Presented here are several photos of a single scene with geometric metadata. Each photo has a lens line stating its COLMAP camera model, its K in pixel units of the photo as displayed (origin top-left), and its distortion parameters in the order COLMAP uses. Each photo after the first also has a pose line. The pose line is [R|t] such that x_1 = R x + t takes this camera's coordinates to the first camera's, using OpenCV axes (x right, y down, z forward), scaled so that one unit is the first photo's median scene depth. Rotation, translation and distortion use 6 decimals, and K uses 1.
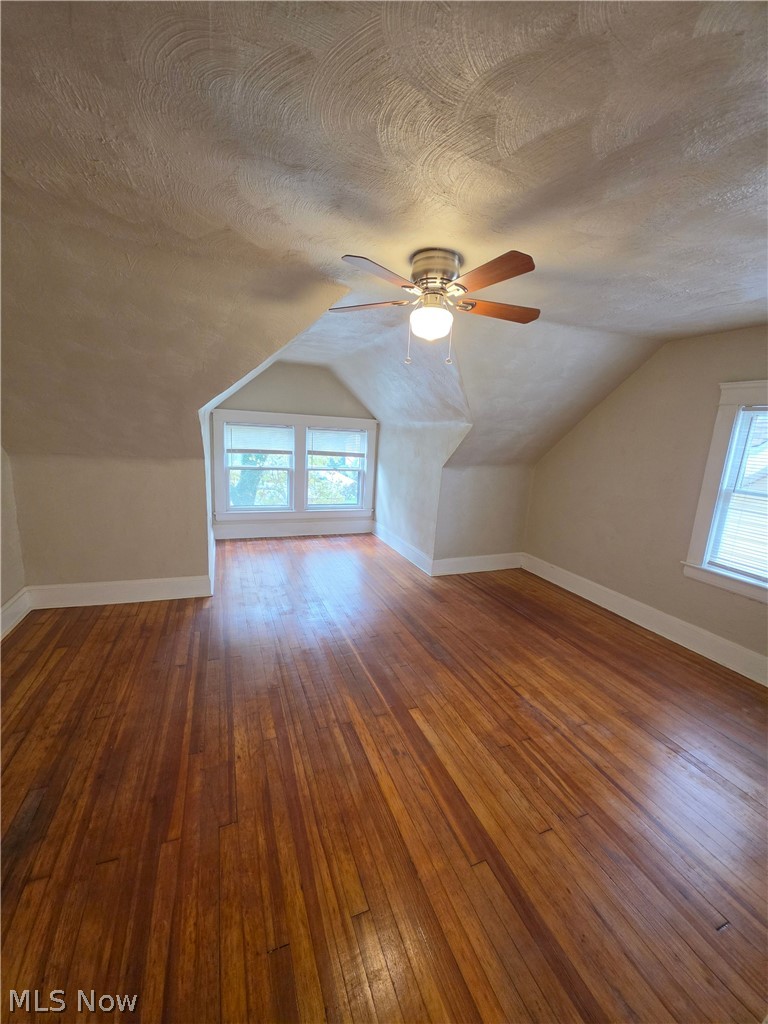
lens RADIAL K [[411.4, 0, 387.8], [0, 411.4, 516.8], [0, 0, 1]] dist [0.018458, -0.011851]
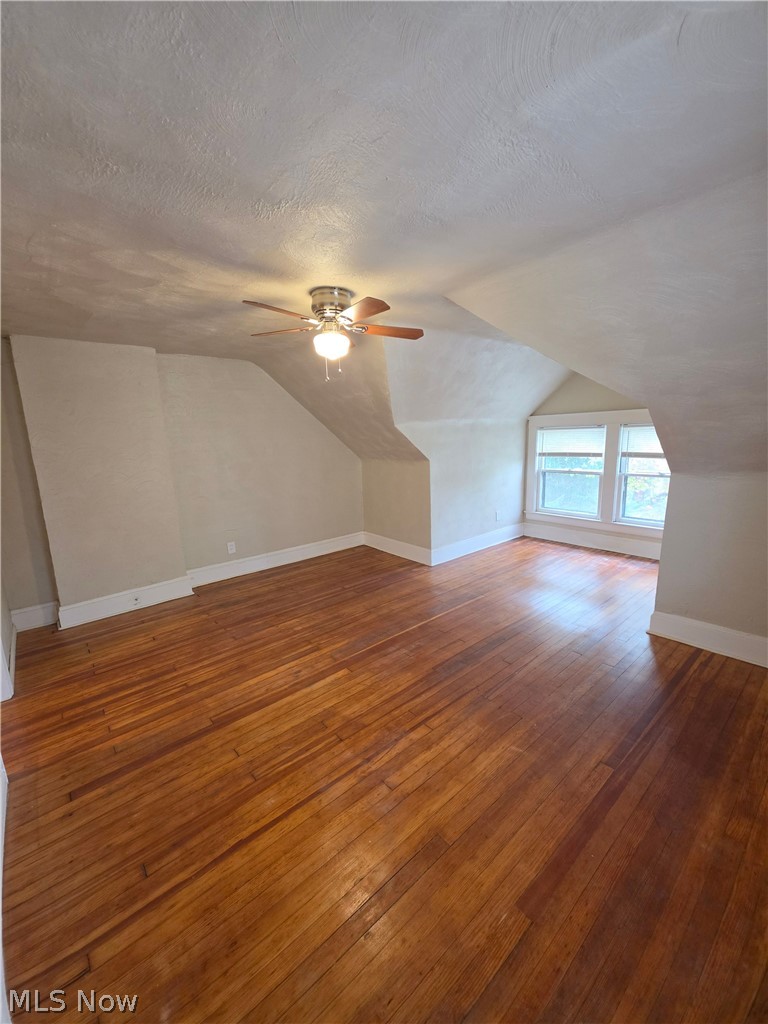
lens RADIAL K [[411.4, 0, 387.8], [0, 411.4, 516.8], [0, 0, 1]] dist [0.018458, -0.011851]
pose [[0.313108, 0.124773, -0.941486, 1.095009], [-0.140324, 0.986530, 0.084075, -0.077712], [0.939294, 0.105788, 0.326399, 0.641179]]
